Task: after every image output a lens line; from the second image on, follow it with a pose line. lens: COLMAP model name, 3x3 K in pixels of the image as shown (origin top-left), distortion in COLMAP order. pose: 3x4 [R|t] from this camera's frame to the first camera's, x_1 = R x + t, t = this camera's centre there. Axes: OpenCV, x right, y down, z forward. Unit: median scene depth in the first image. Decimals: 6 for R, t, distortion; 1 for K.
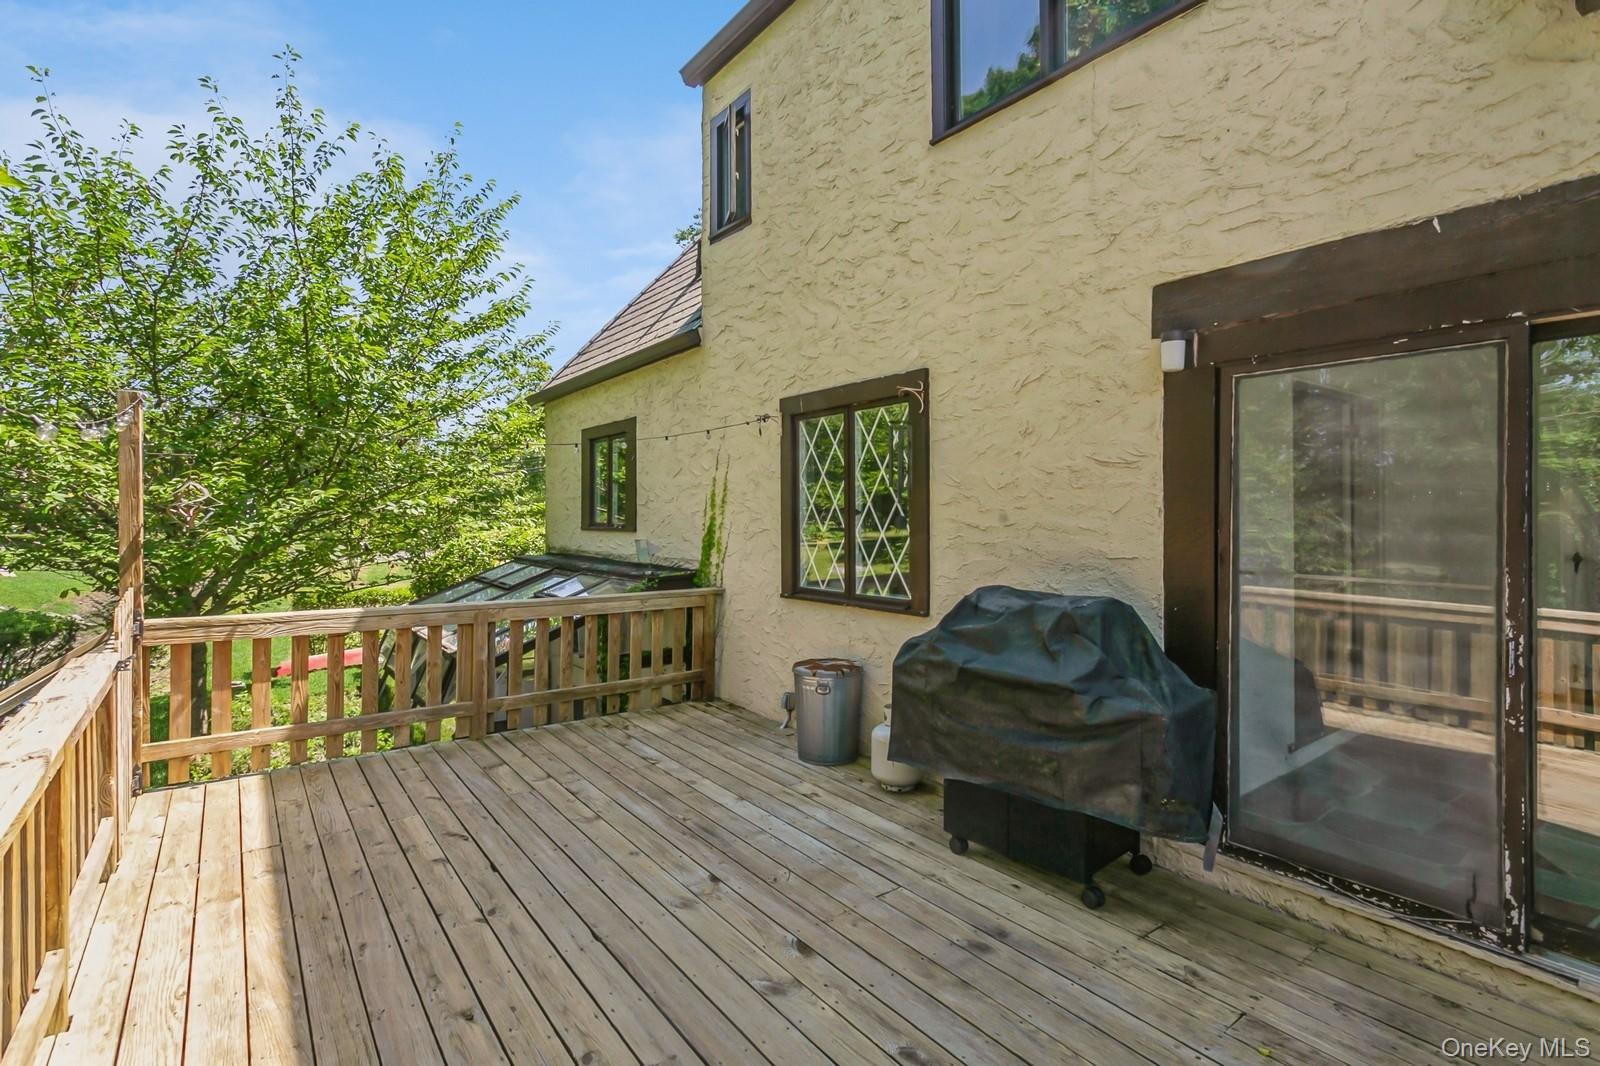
lens RADIAL K [[776.6, 0, 799.6], [0, 776.6, 535.1], [0, 0, 1]] dist [0.013722, -0.000809]
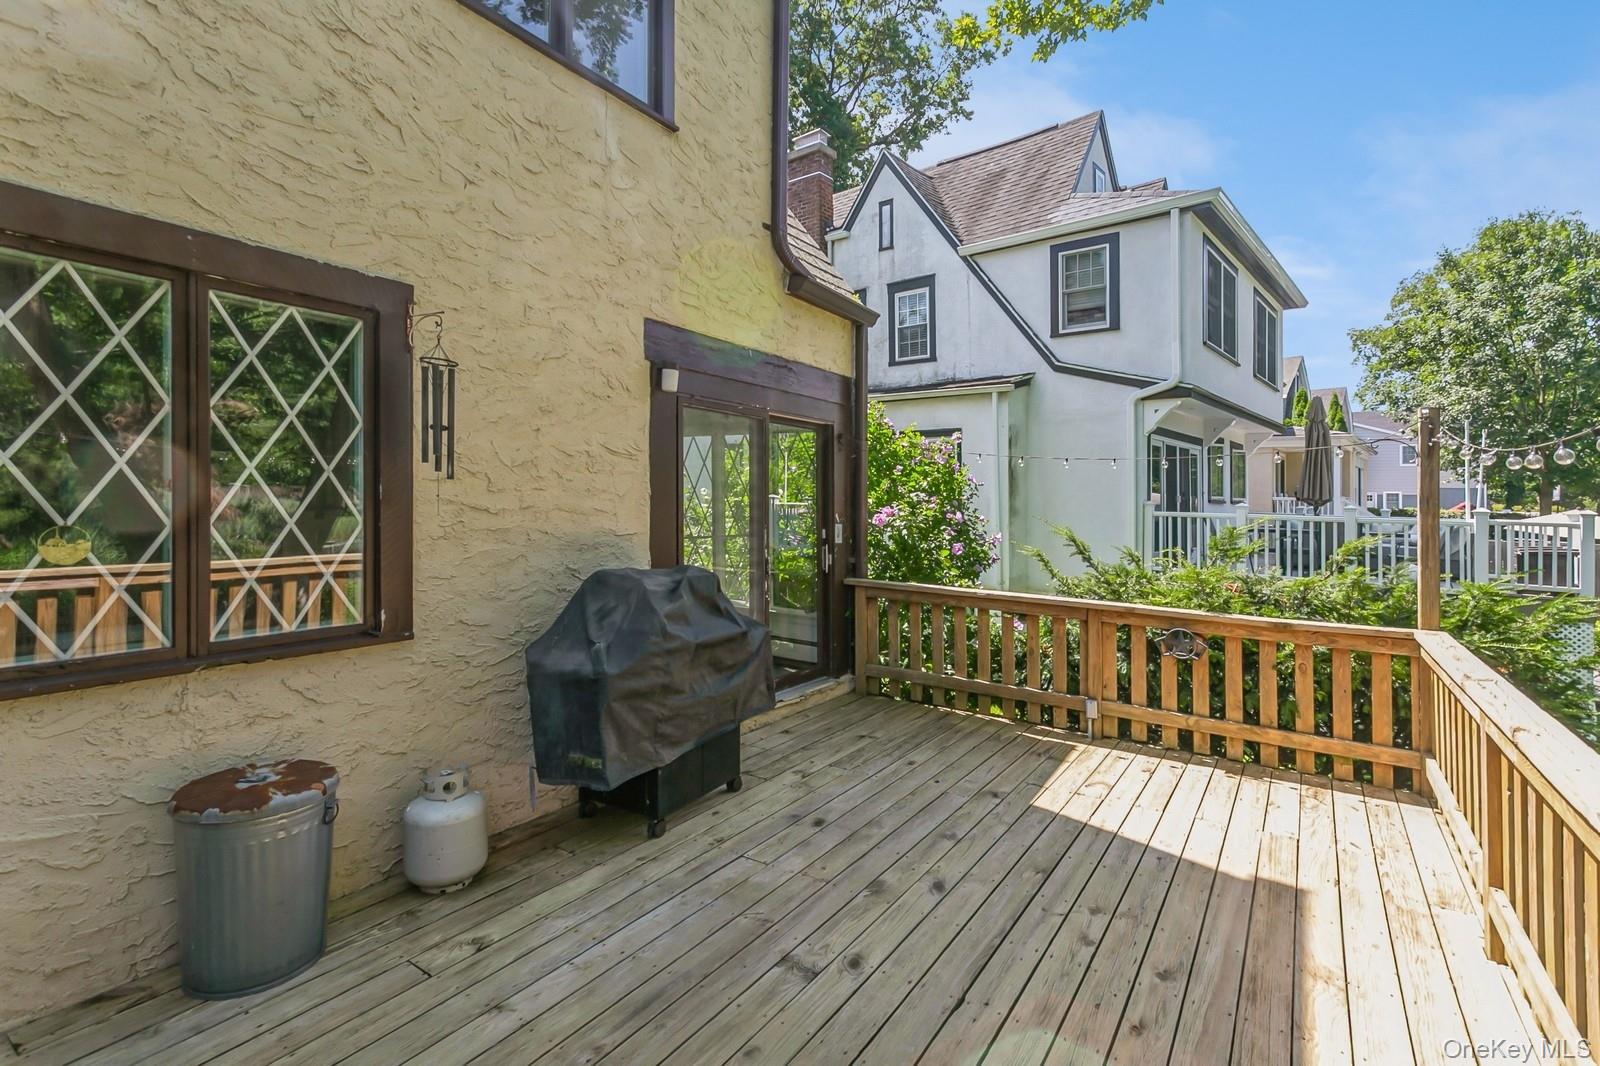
lens RADIAL K [[776.6, 0, 820.4], [0, 776.6, 487.5], [0, 0, 1]] dist [0.013722, -0.000809]
pose [[-0.365728, 0.001418, 0.930721, -0.753409], [-0.003710, 0.999989, -0.002982, -0.037160], [-0.930714, -0.004544, -0.365719, 1.092656]]
